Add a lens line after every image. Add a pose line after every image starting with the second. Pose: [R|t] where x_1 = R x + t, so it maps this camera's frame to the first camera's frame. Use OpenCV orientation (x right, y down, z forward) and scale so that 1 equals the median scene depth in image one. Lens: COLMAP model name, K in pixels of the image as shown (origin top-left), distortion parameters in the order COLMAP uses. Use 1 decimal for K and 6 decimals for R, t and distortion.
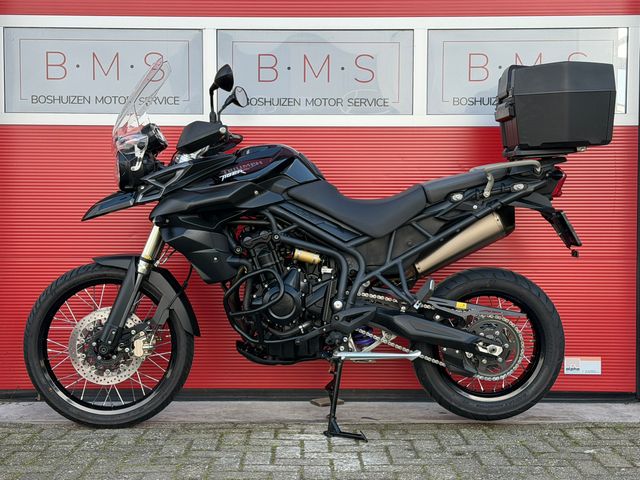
lens RADIAL K [[1056.4, 0, 322.4], [0, 1056.4, 258.3], [0, 0, 1]] dist [0.141433, 0.000000]
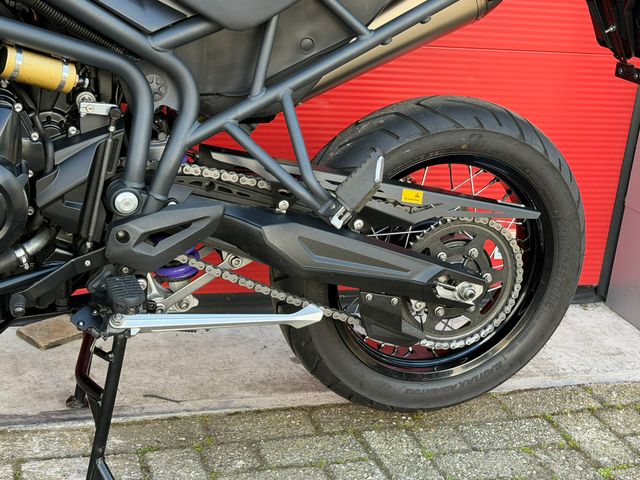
lens RADIAL K [[1056.4, 0, 325.7], [0, 1056.4, 236.2], [0, 0, 1]] dist [0.141433, 0.000000]
pose [[0.944032, -0.013299, 0.329585, -0.043537], [-0.080707, 0.959504, 0.269885, -0.053327], [-0.319828, -0.281380, 0.904730, 0.621246]]
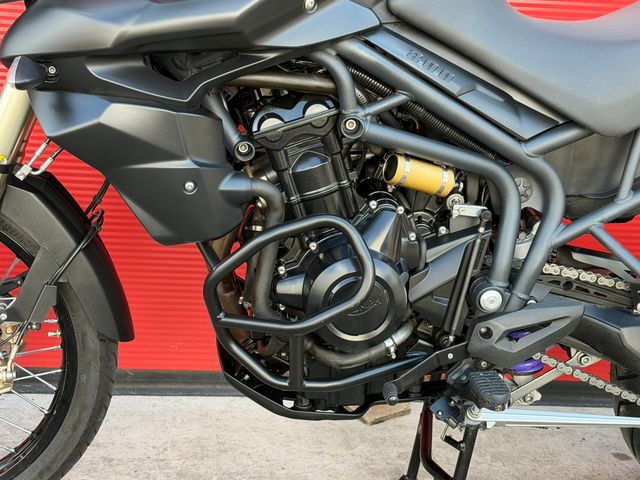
lens RADIAL K [[1056.4, 0, 314.0], [0, 1056.4, 243.7], [0, 0, 1]] dist [0.141433, 0.000000]
pose [[0.993516, 0.033741, 0.108574, -0.094645], [-0.059071, 0.969133, 0.239358, -0.067520], [-0.097146, -0.244219, 0.964842, 0.622133]]
